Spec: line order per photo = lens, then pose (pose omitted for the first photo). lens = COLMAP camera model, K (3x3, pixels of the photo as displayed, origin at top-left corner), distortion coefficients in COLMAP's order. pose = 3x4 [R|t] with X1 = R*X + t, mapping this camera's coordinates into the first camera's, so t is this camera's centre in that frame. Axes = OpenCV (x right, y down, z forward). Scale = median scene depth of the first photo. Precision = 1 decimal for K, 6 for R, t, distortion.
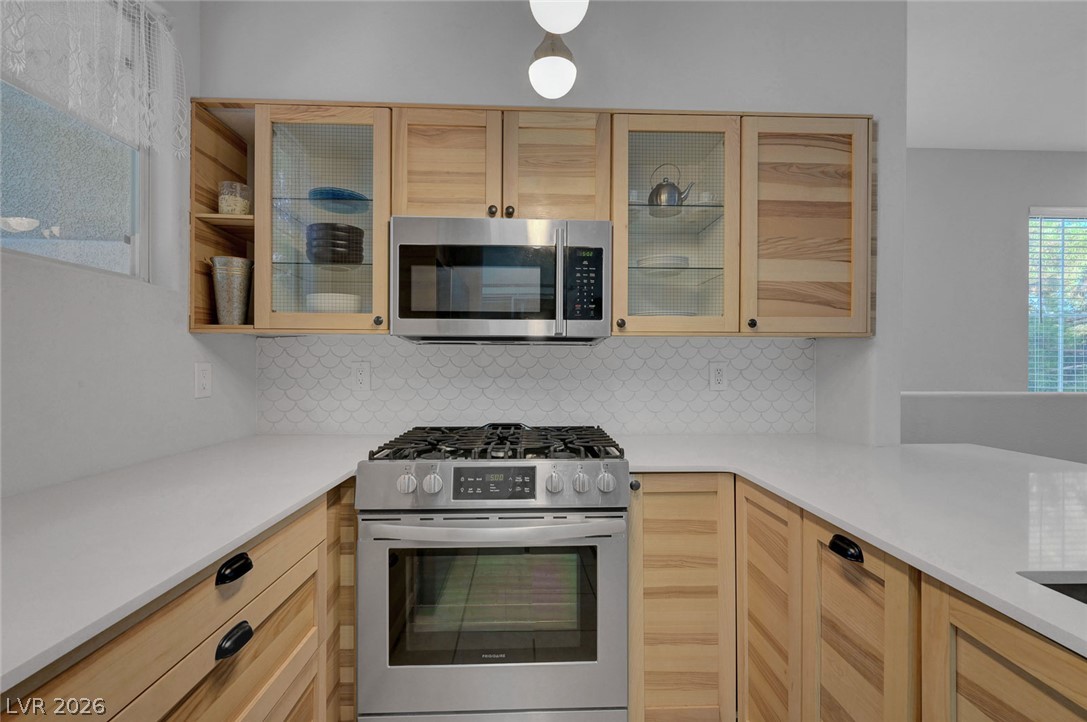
lens RADIAL K [[469.0, 0, 544.9], [0, 469.0, 363.6], [0, 0, 1]] dist [0.000525, -0.000024]
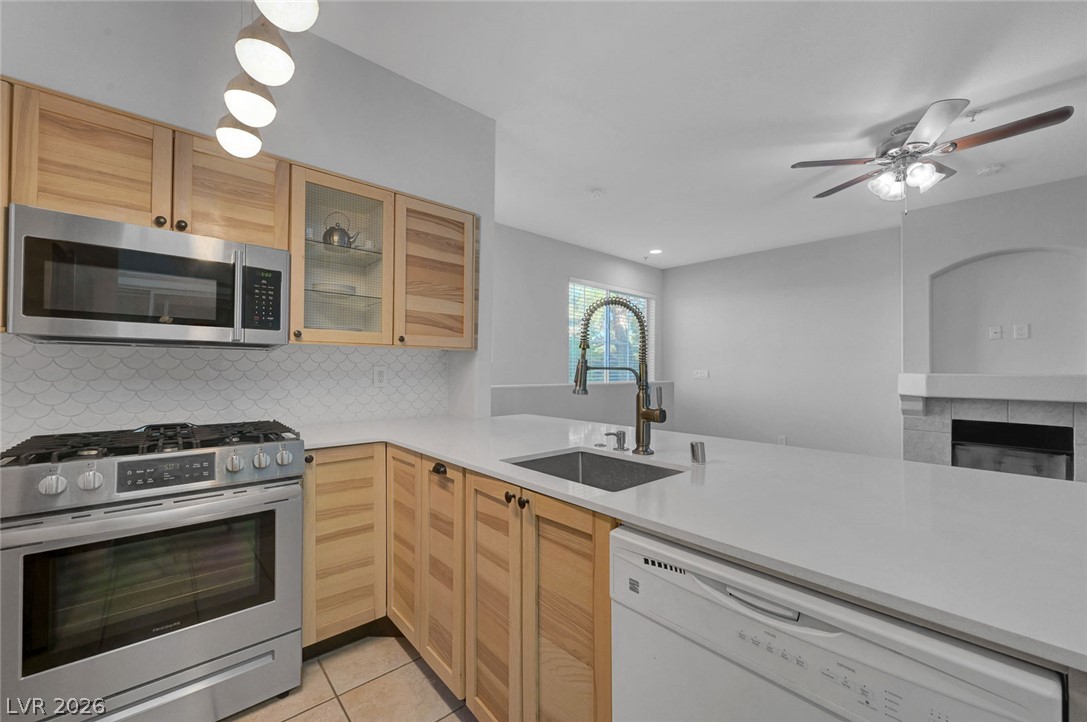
lens RADIAL K [[427.1, 0, 543.6], [0, 427.1, 365.3], [0, 0, 1]] dist [-0.000092, 0.000465]
pose [[0.772179, 0.007991, 0.635355, -0.053565], [-0.003648, 0.999960, -0.008142, 0.004076], [-0.635395, 0.003969, 0.772177, -0.291144]]
